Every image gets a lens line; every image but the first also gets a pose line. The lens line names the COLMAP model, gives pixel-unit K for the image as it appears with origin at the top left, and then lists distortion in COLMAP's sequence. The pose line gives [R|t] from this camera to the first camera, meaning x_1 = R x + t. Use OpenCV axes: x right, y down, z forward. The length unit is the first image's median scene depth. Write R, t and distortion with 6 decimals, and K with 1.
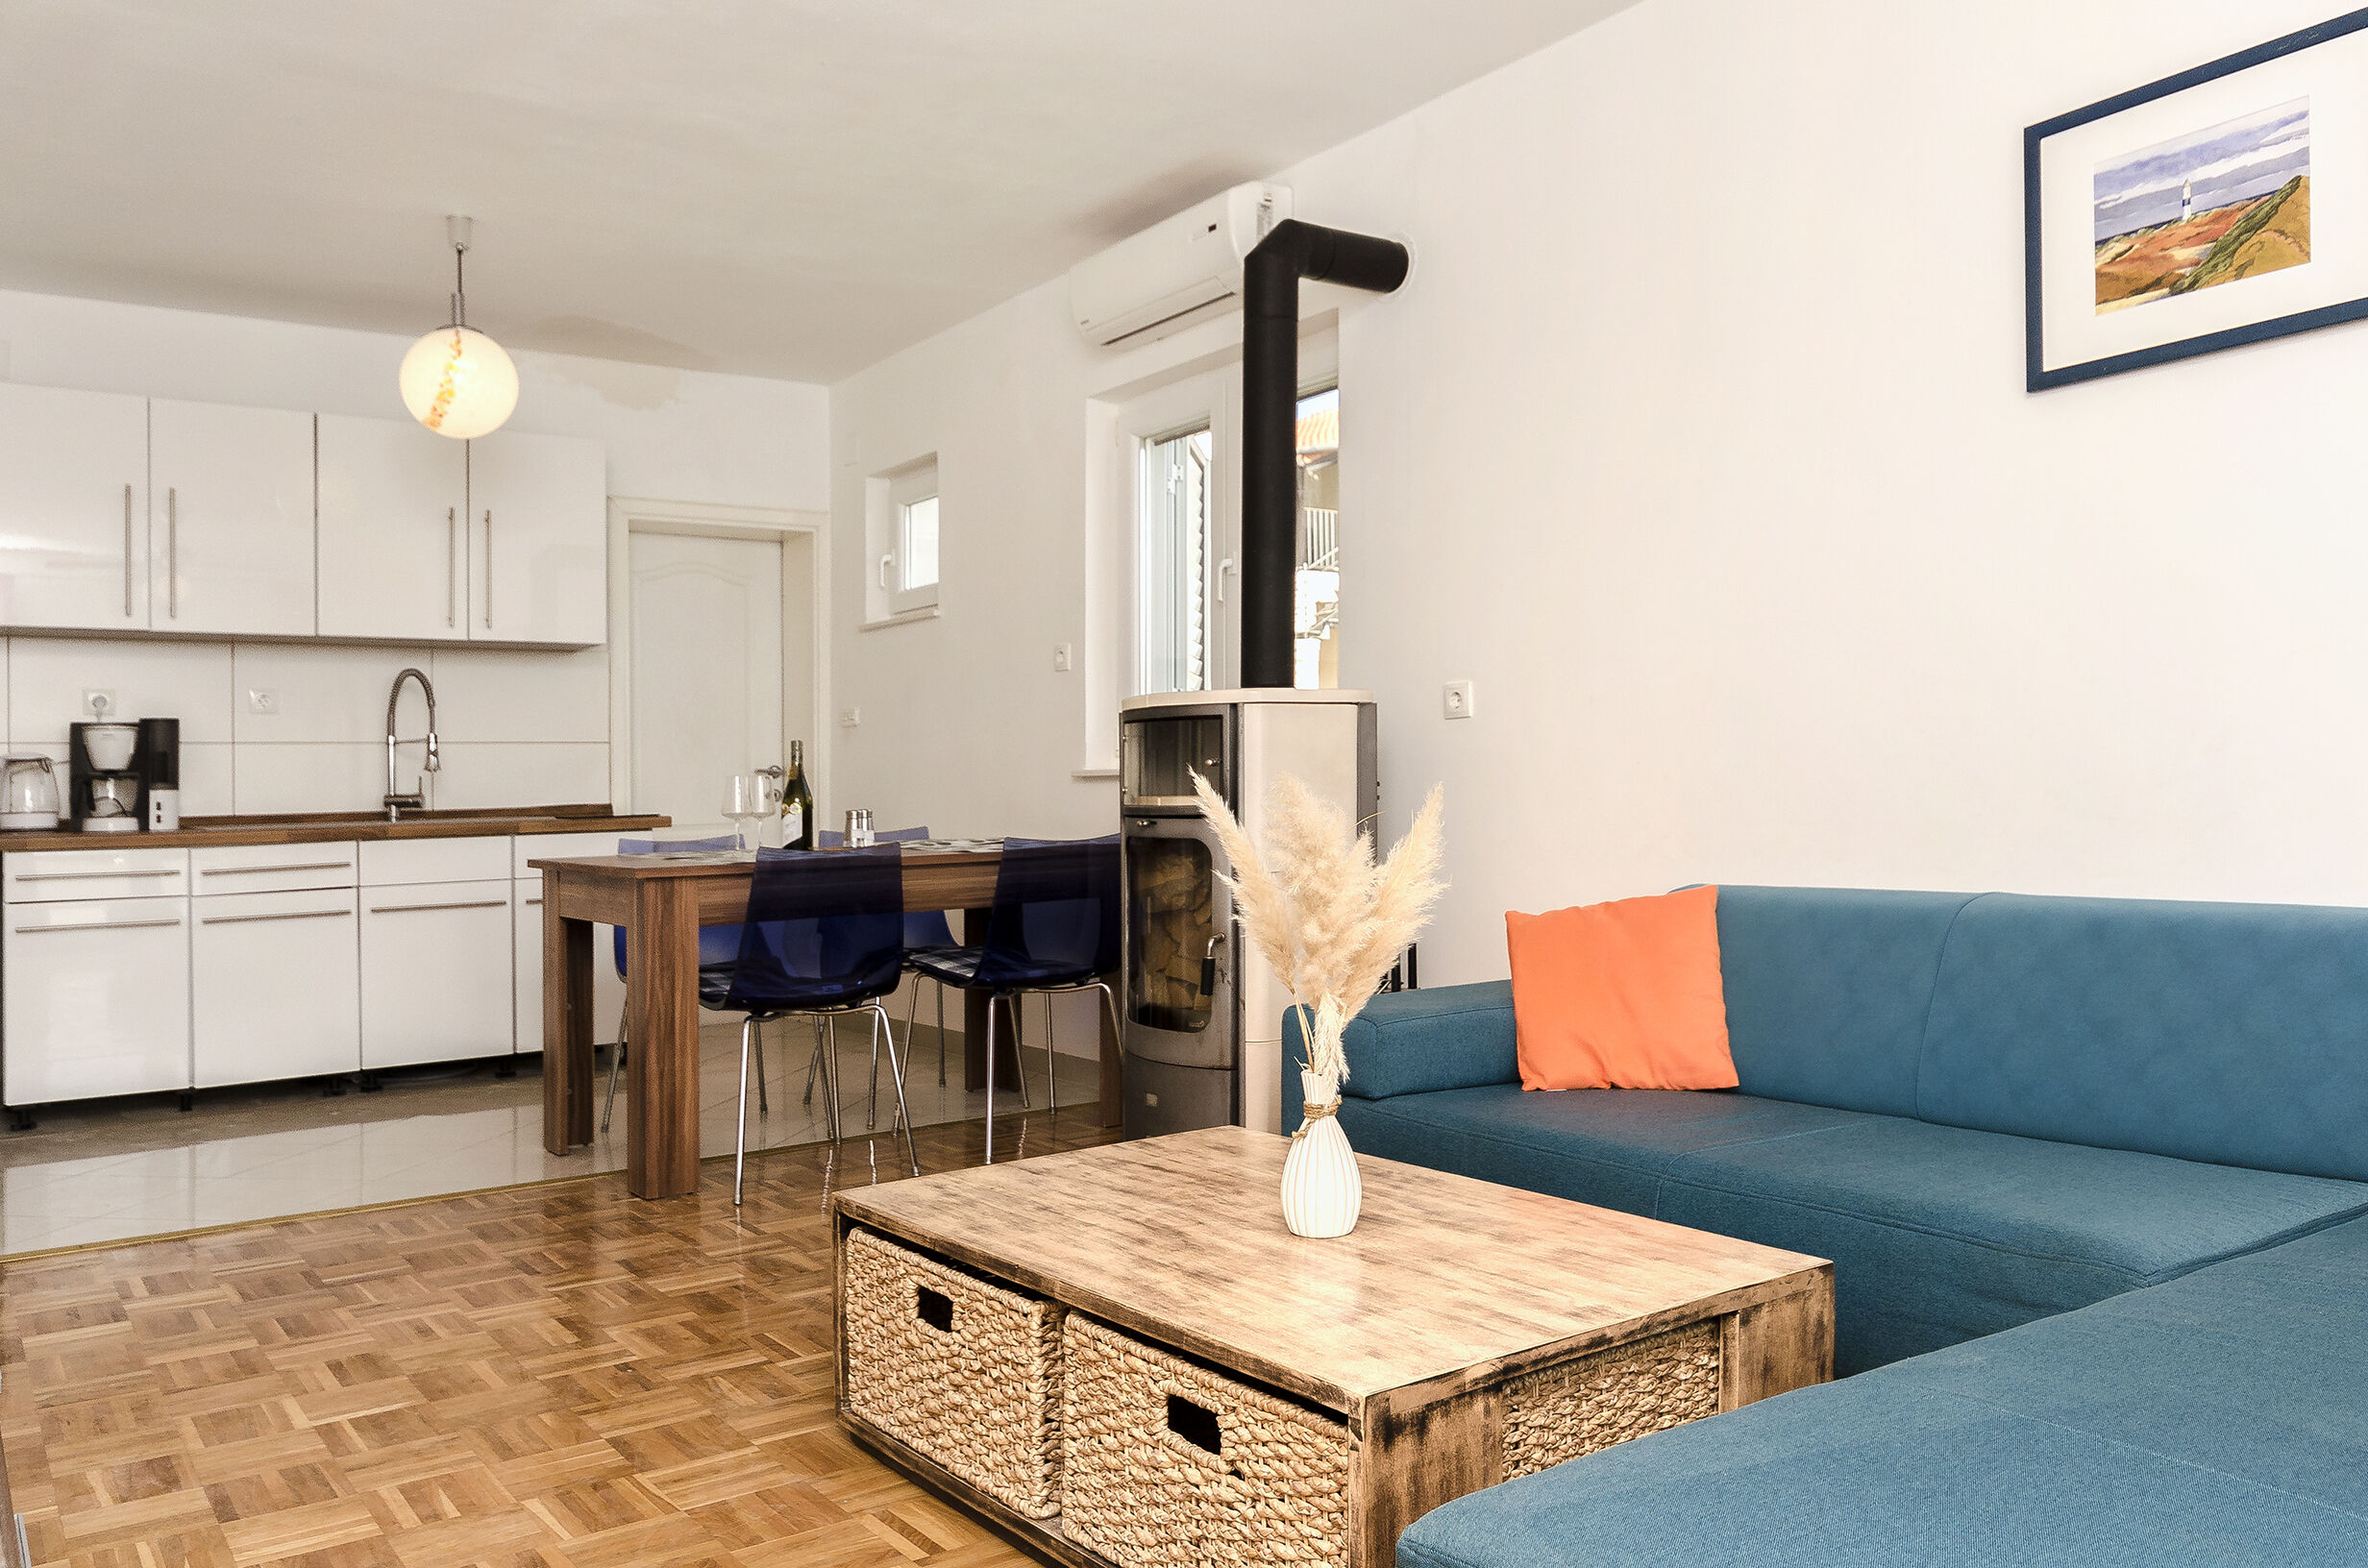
lens RADIAL K [[1852.7, 0, 1322.6], [0, 1852.7, 762.7], [0, 0, 1]] dist [0.010993, -0.004443]
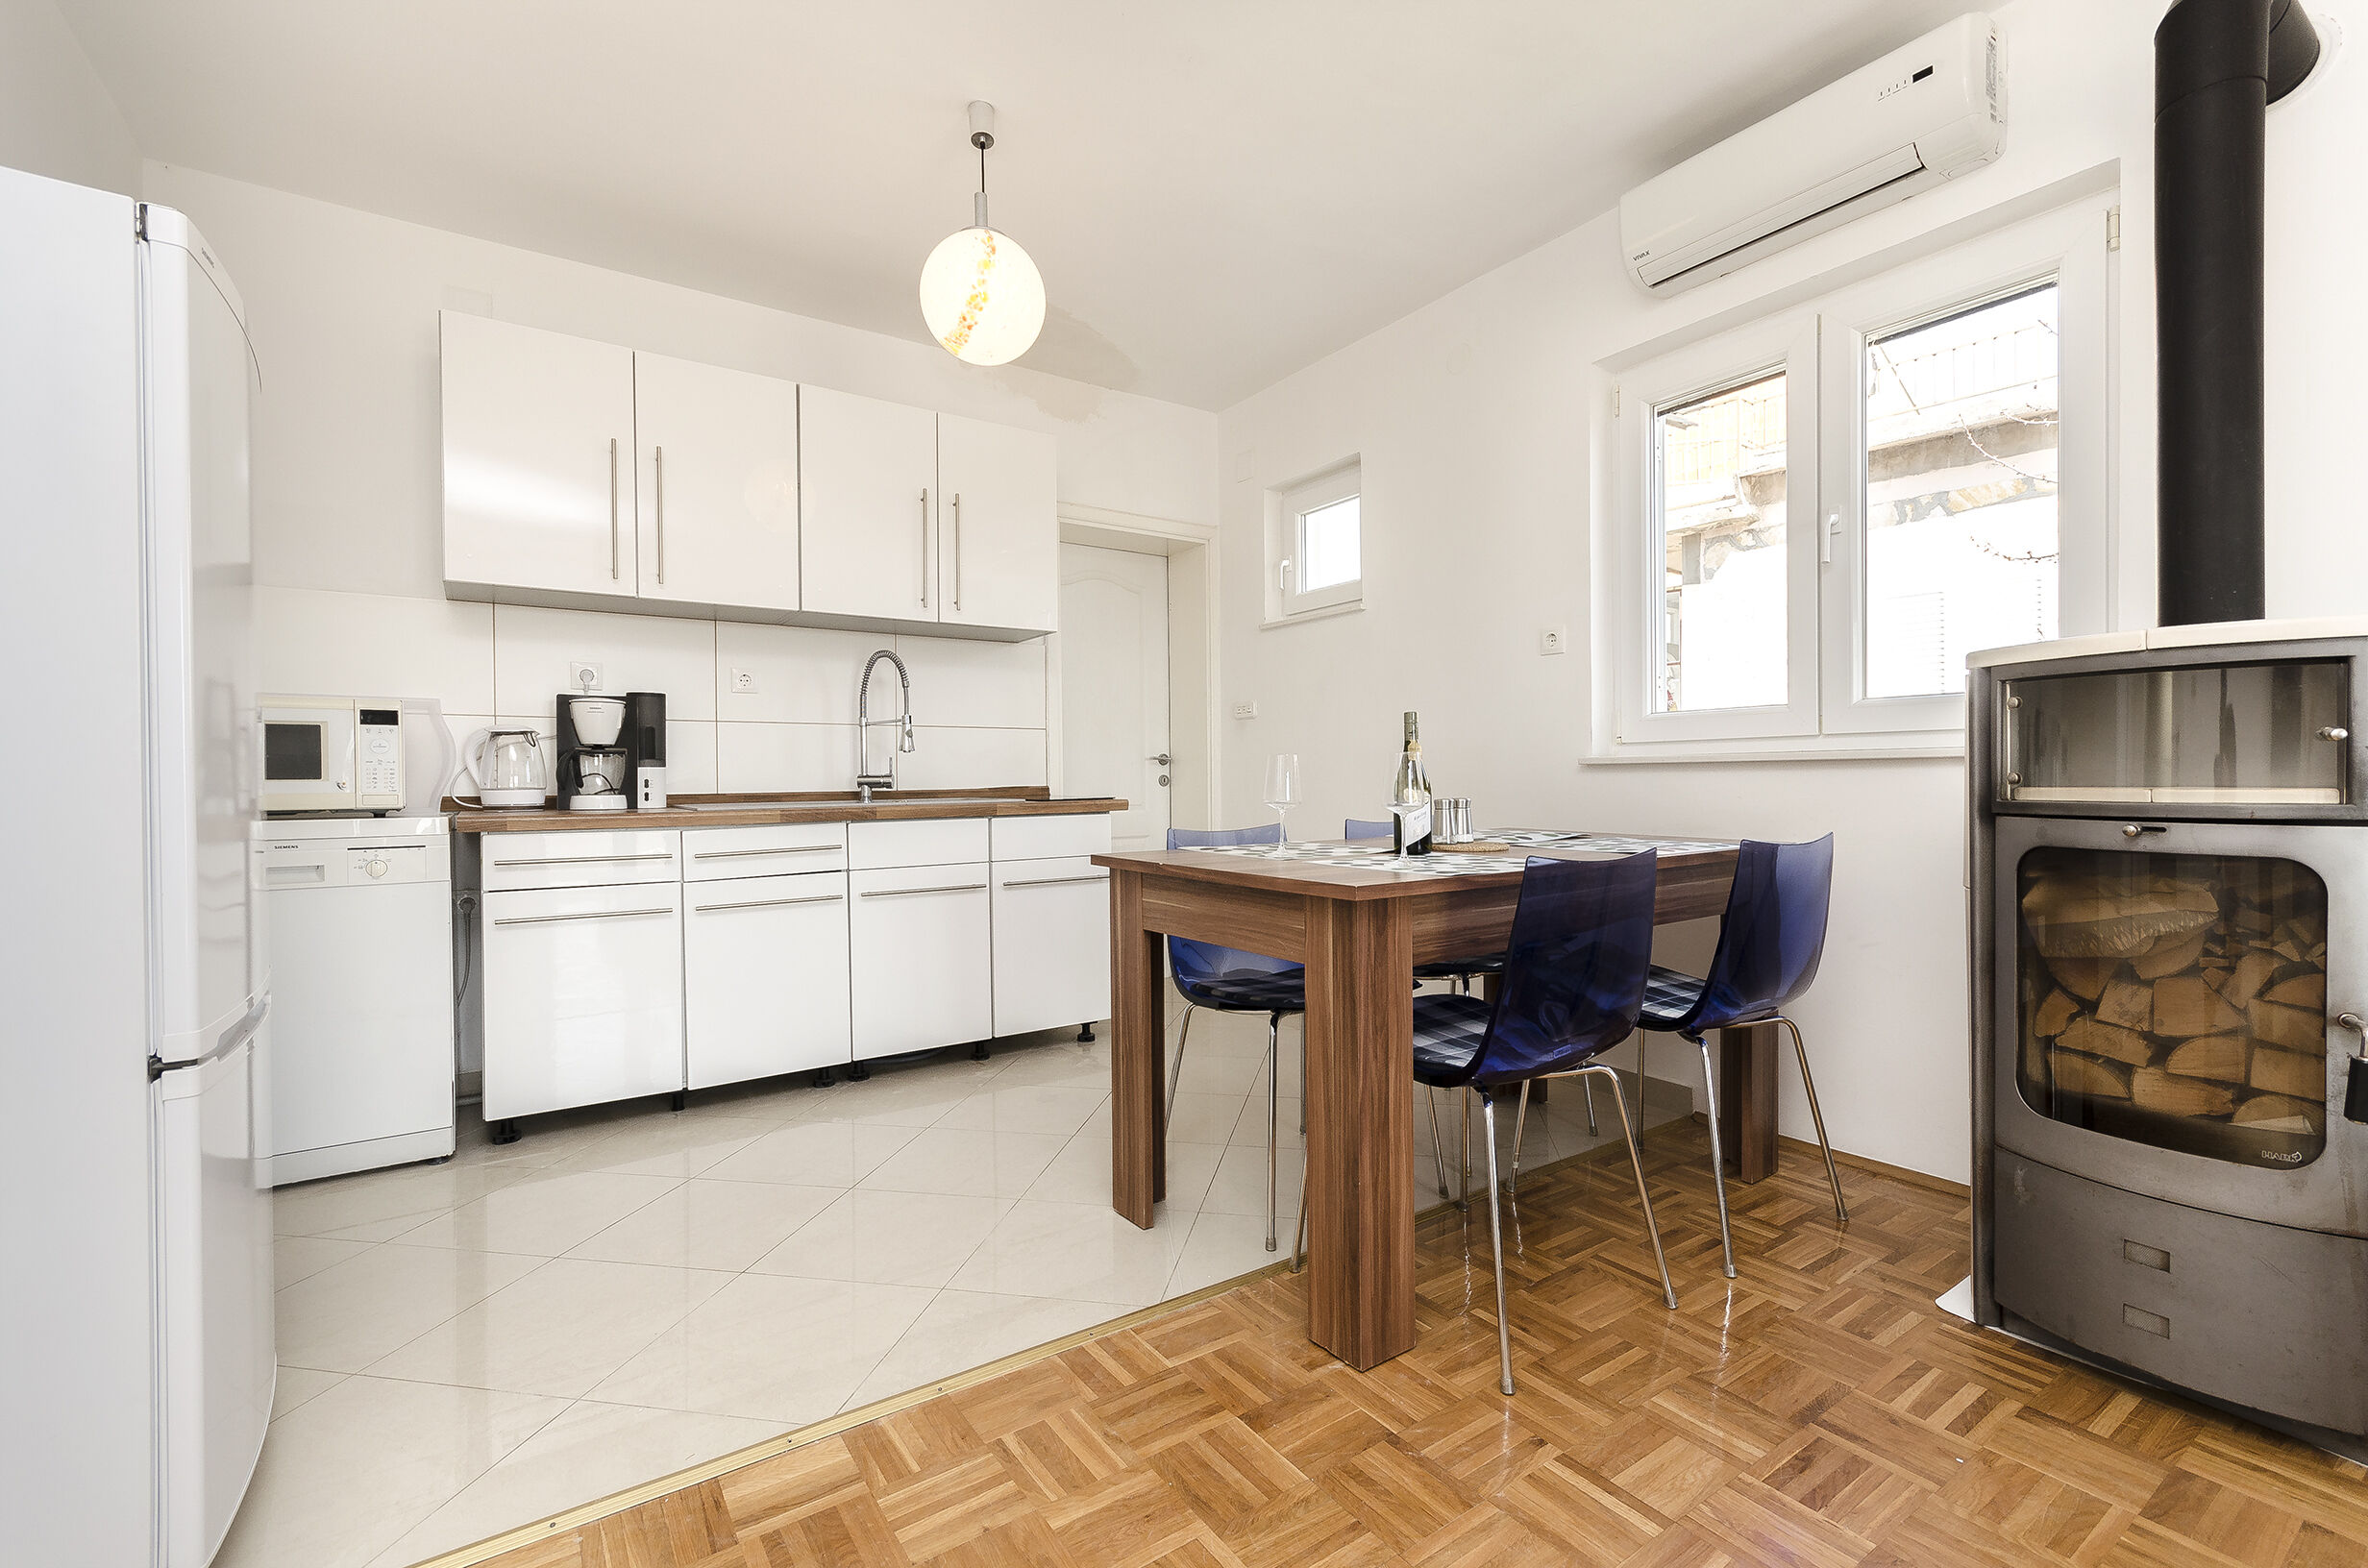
lens RADIAL K [[1016.5, 0, 1194.2], [0, 1016.5, 799.2], [0, 0, 1]] dist [0.000268, 0.000668]
pose [[0.998698, 0.013025, -0.049313, -0.315204], [-0.011419, 0.999399, 0.032725, 0.011000], [0.049710, -0.032119, 0.998247, 0.486278]]
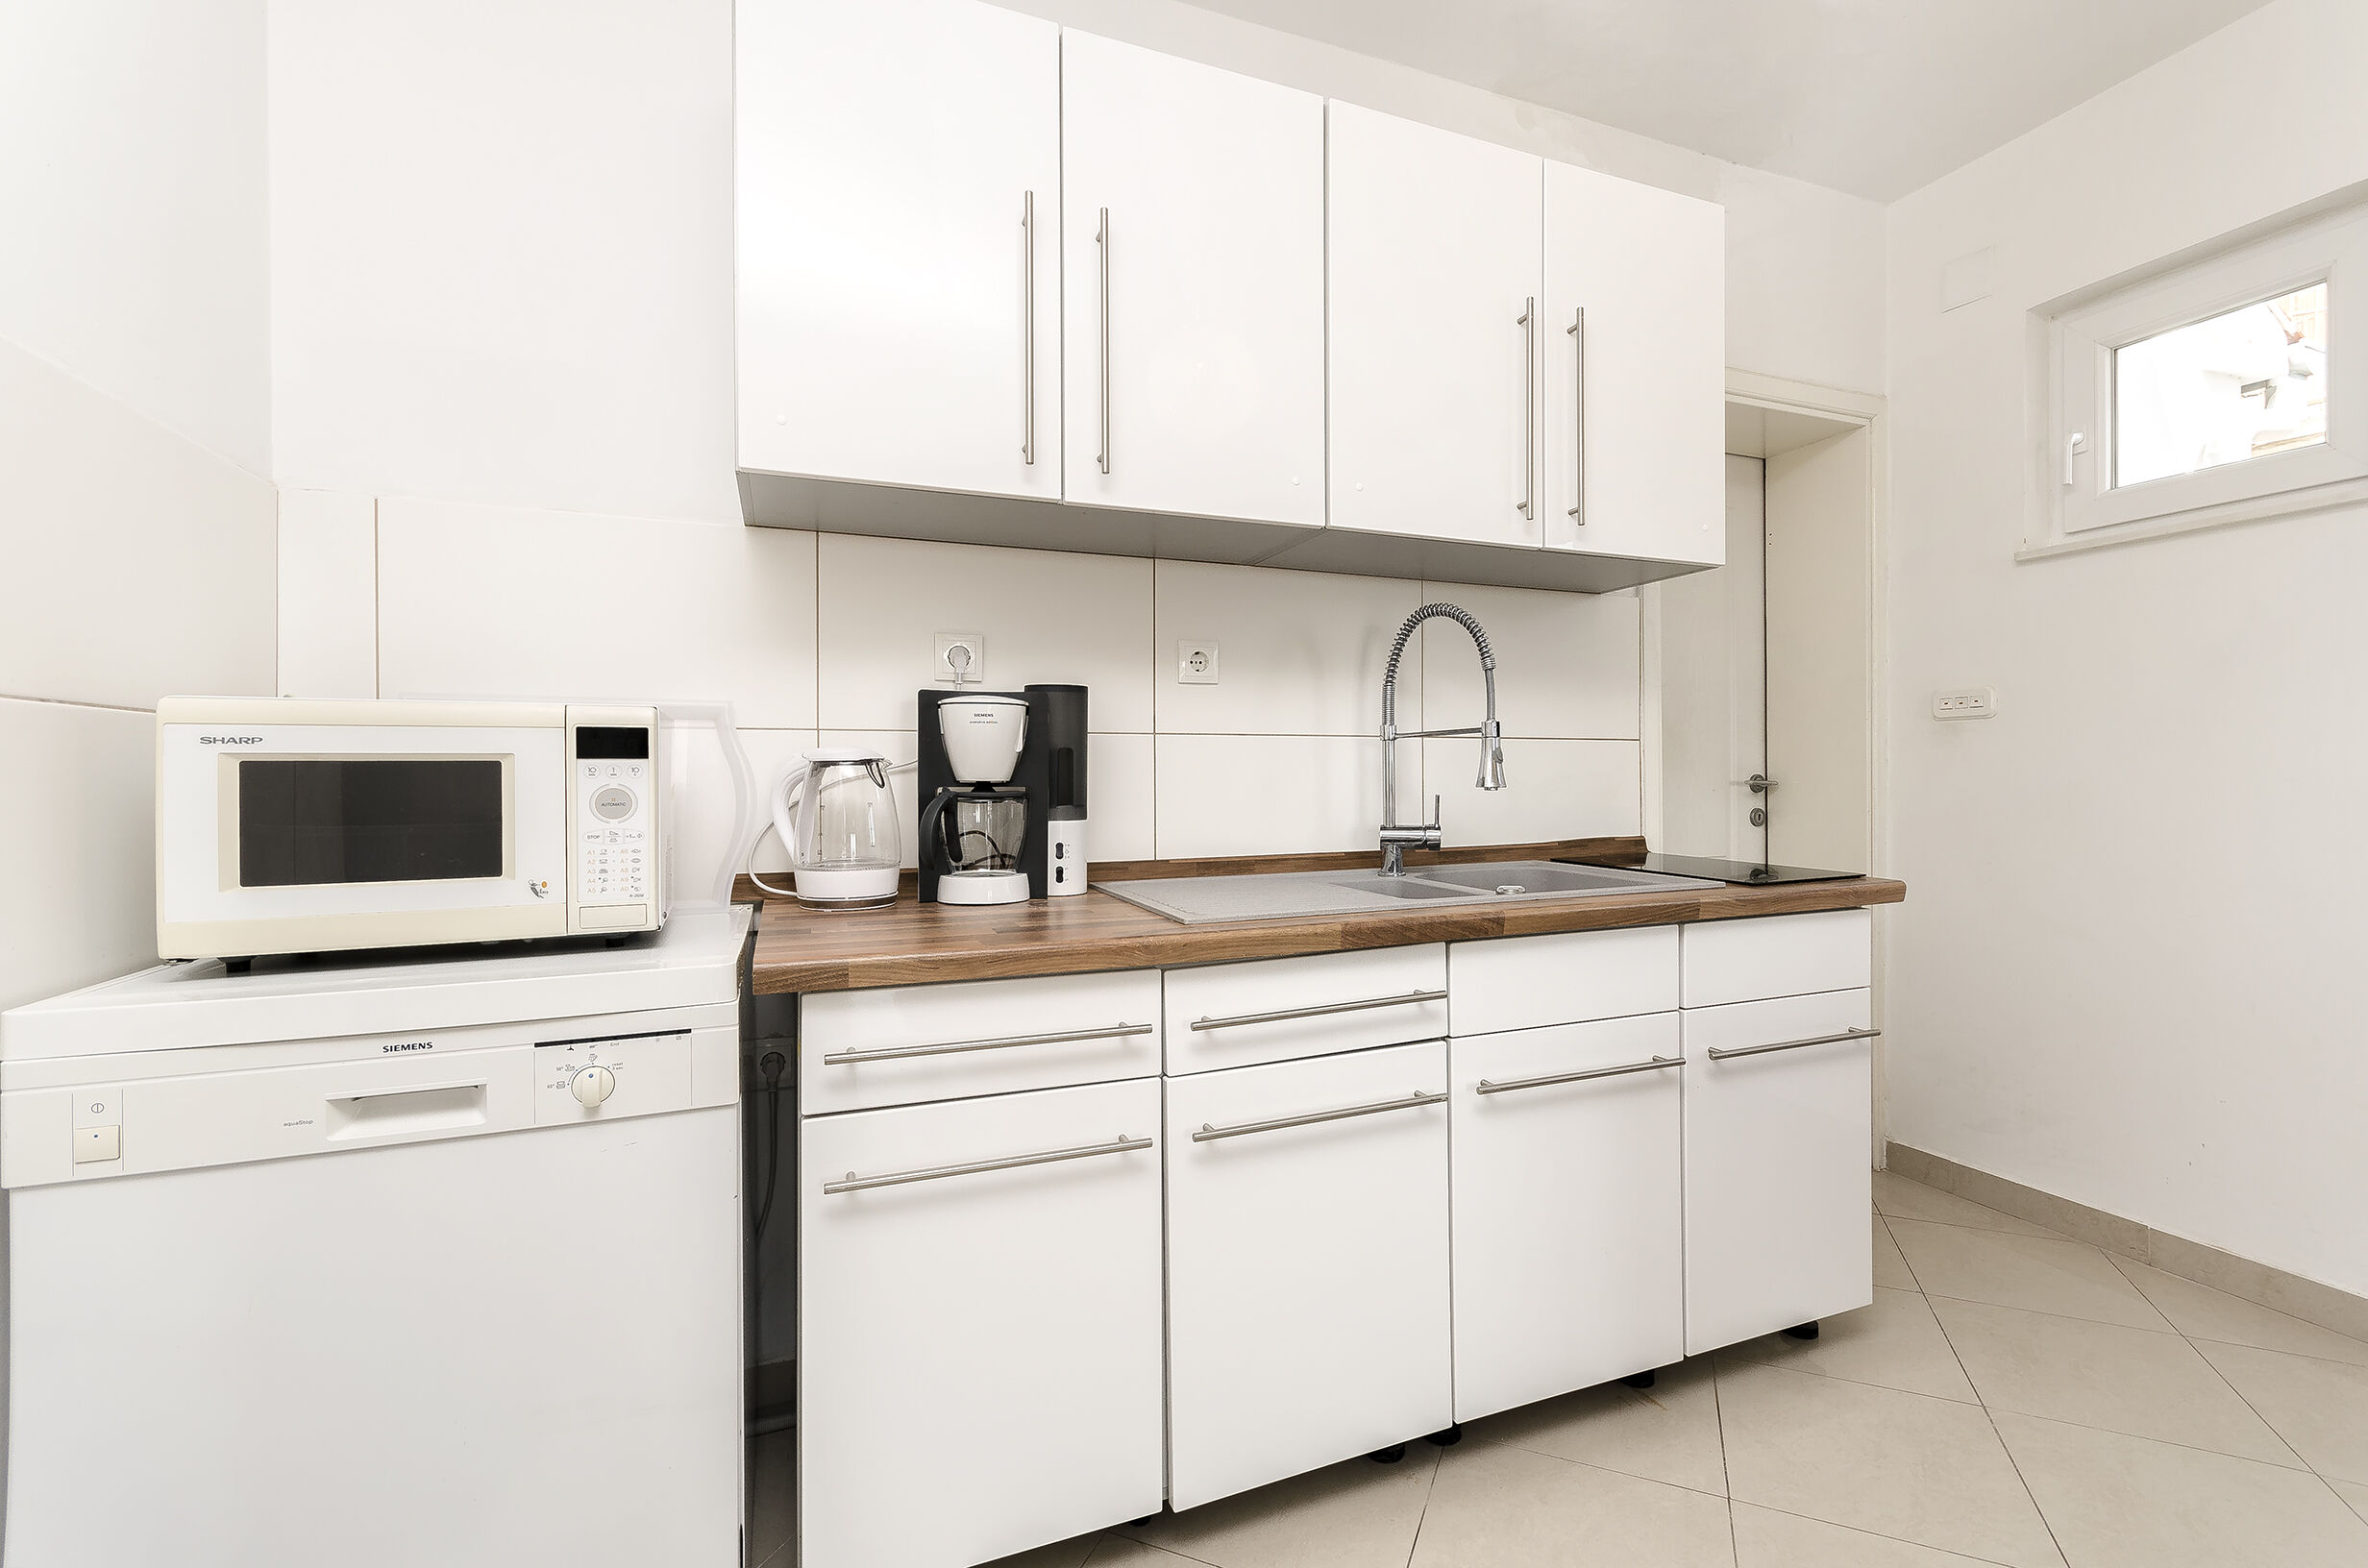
lens RADIAL K [[1006.3, 0, 1184.0], [0, 1006.3, 784.0], [0, 0, 1]] dist [0.001150, 0.000189]
pose [[0.960391, 0.021881, -0.277794, -0.512676], [-0.013840, 0.999427, 0.030876, -0.004942], [0.278310, -0.025809, 0.960144, 0.734784]]
